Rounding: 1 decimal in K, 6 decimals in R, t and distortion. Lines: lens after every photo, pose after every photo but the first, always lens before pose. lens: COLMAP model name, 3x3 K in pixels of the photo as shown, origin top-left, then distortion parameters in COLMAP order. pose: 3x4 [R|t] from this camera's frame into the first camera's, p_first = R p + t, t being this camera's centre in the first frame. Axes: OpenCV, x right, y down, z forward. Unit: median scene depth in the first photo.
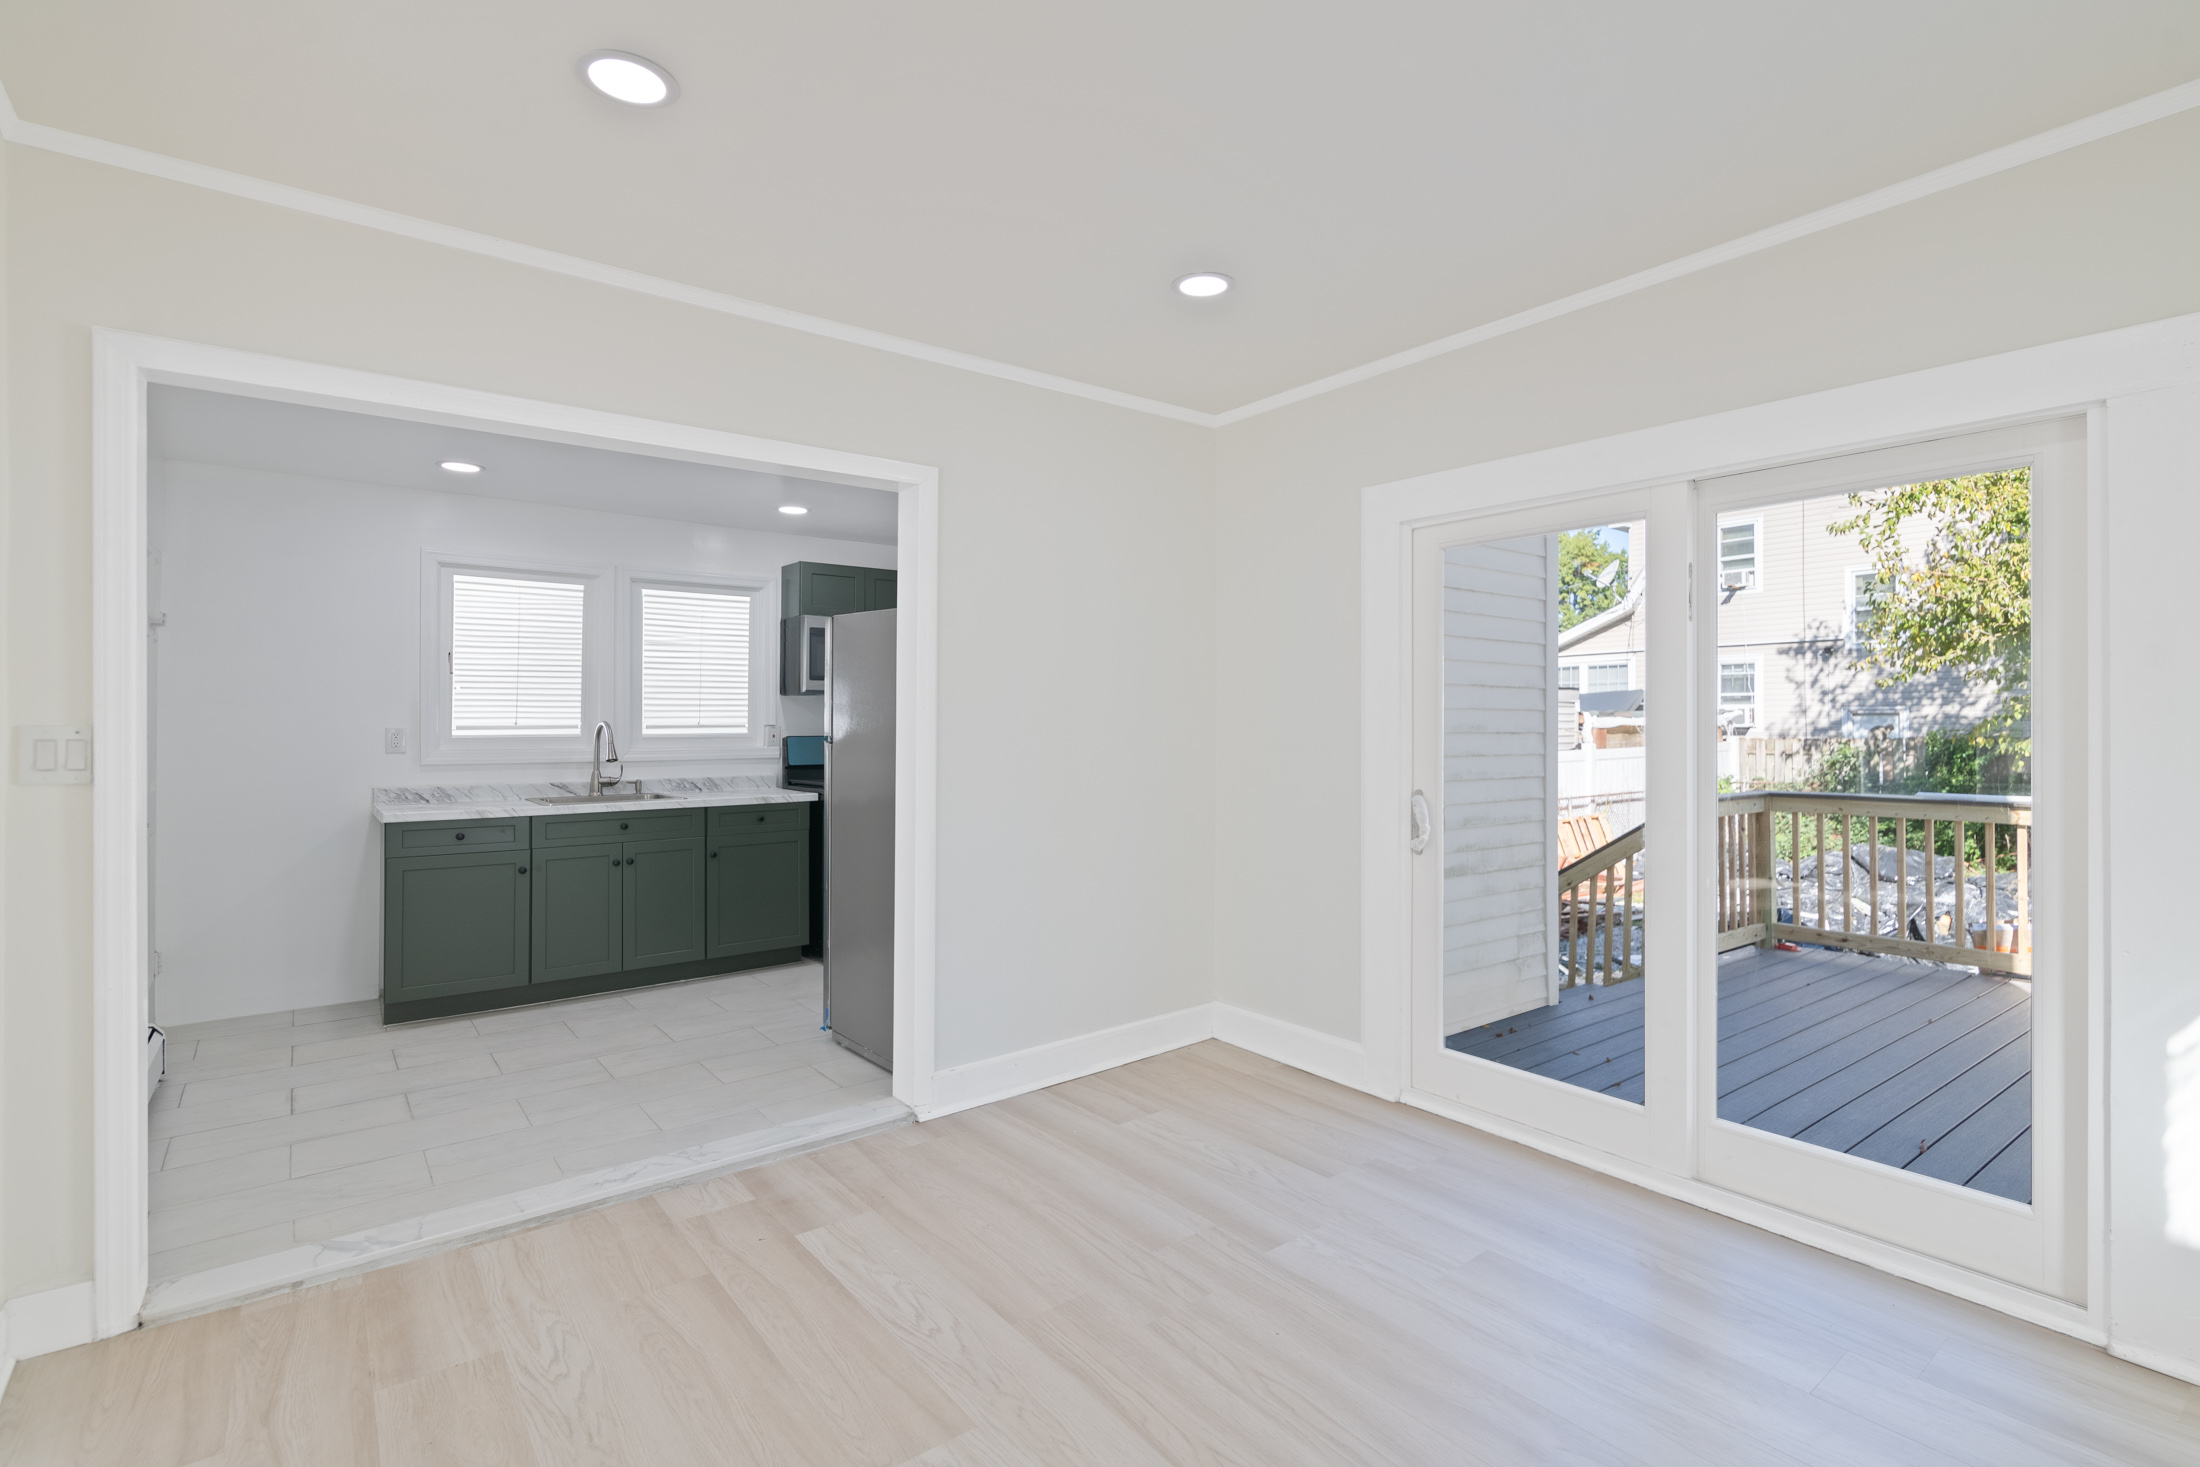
lens RADIAL K [[1044.0, 0, 1100.0], [0, 1044.0, 733.5], [0, 0, 1]] dist [-0.000077, 0.000014]
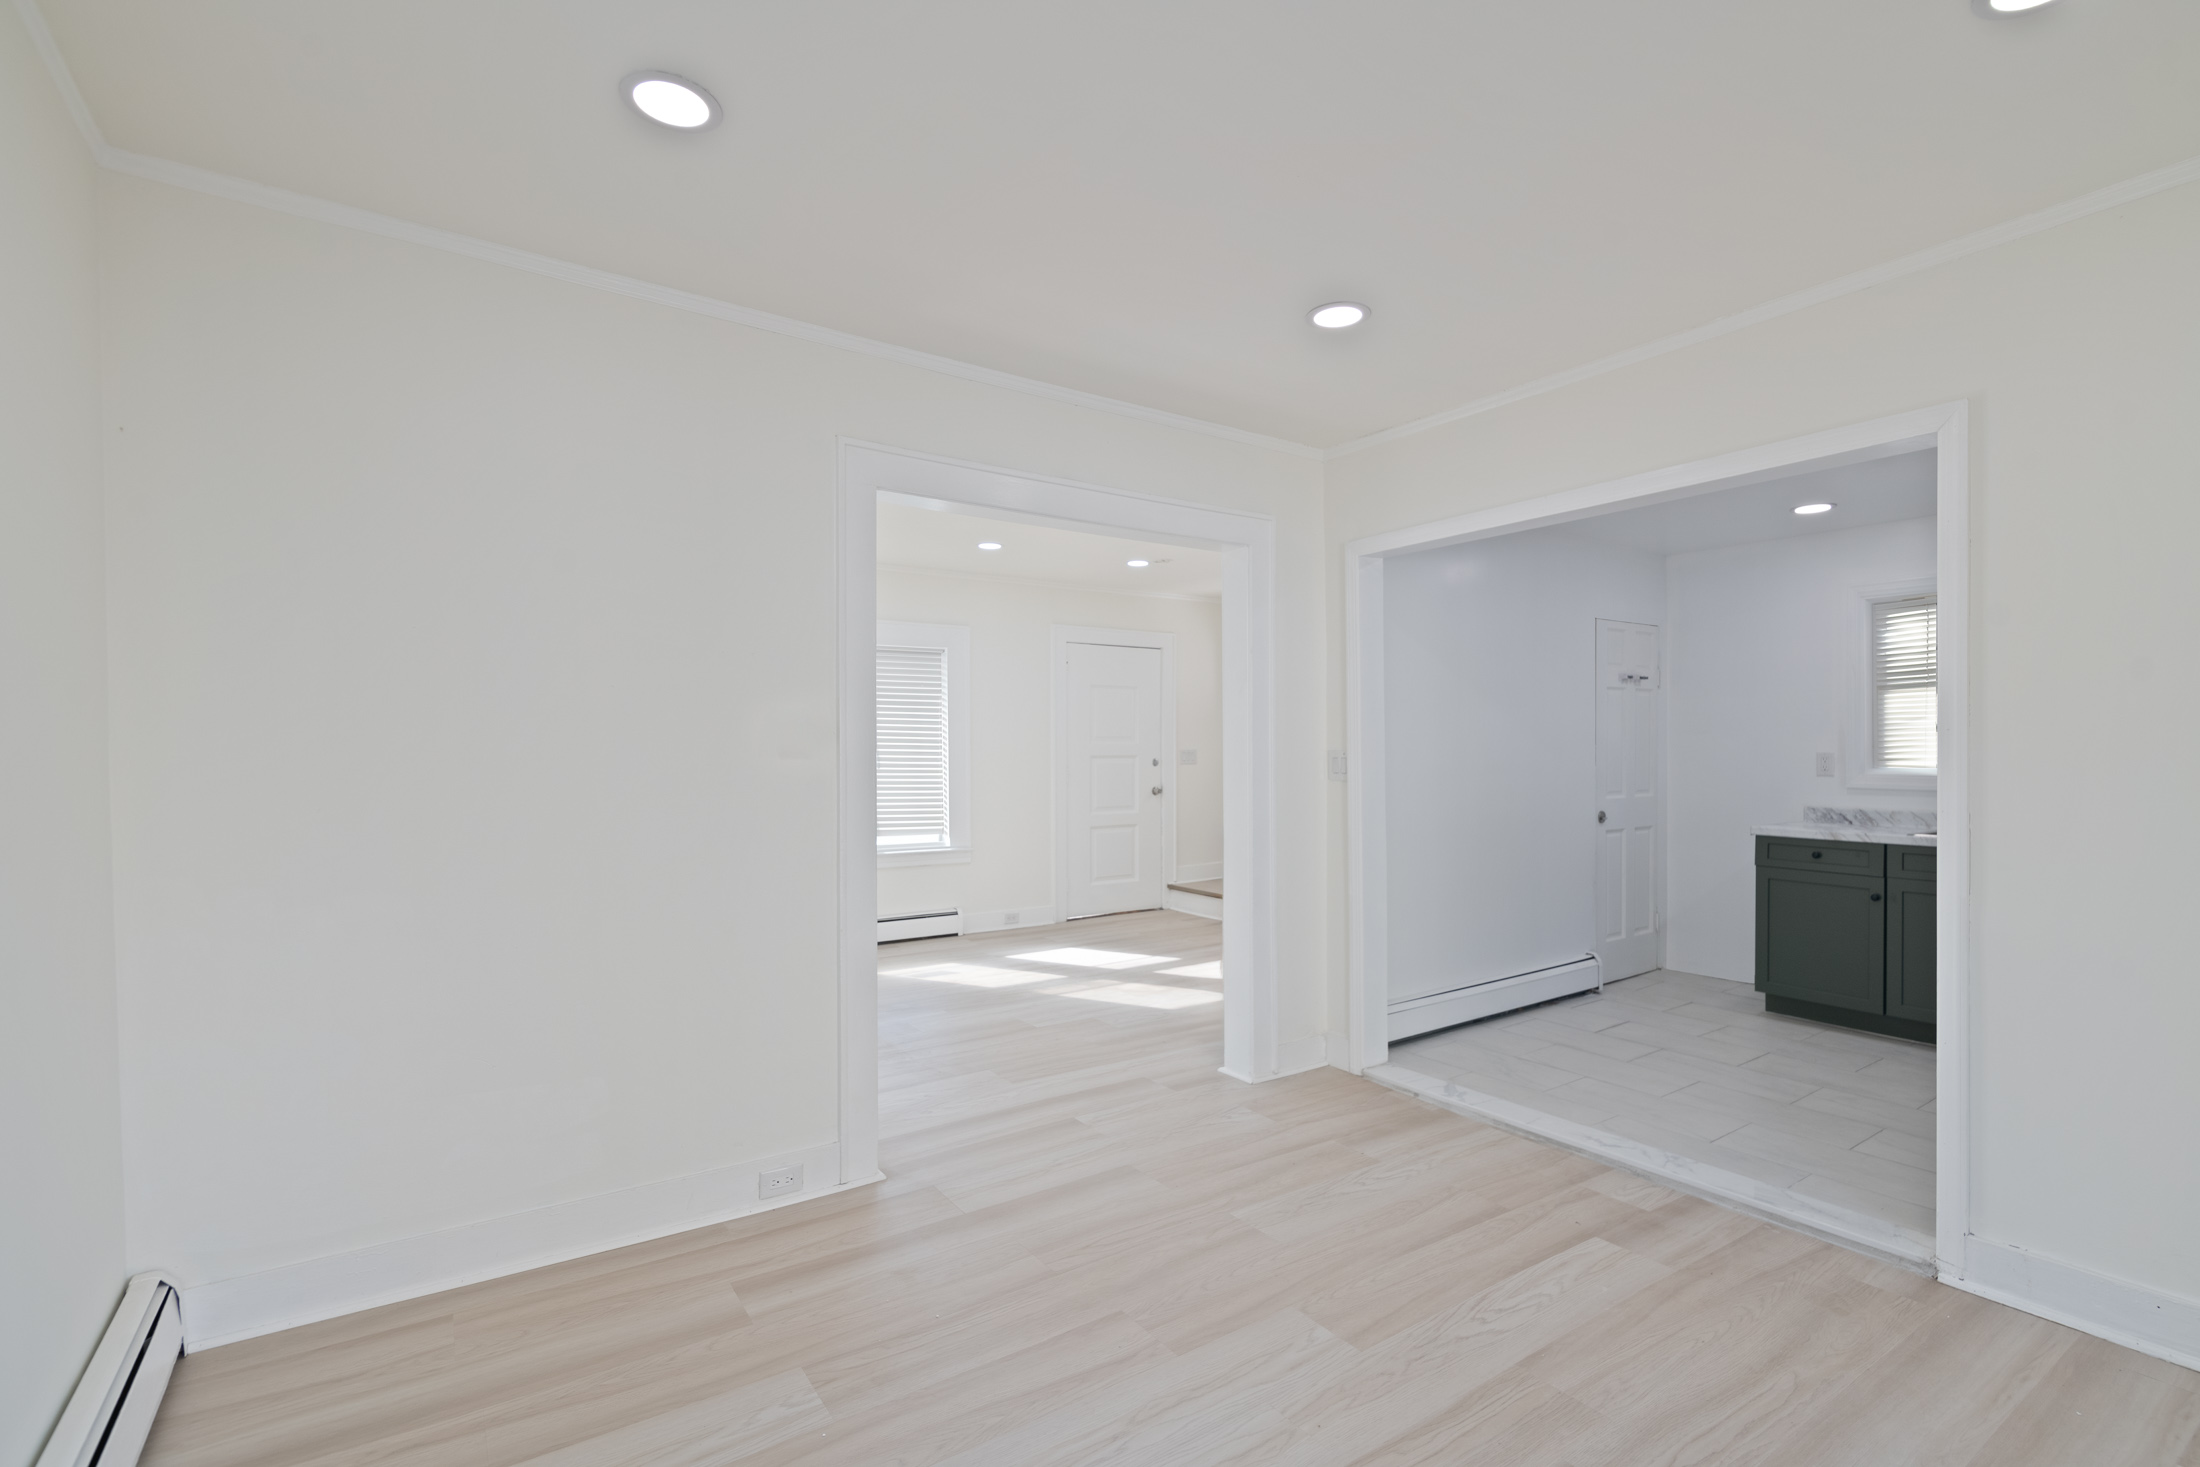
lens RADIAL K [[1006.7, 0, 1125.7], [0, 1006.7, 748.5], [0, 0, 1]] dist [-0.000123, -0.000656]
pose [[-0.060563, 0.001844, -0.998163, 0.696712], [-0.011965, 0.999925, 0.002573, -0.006710], [0.998093, 0.012099, -0.060536, 0.544271]]
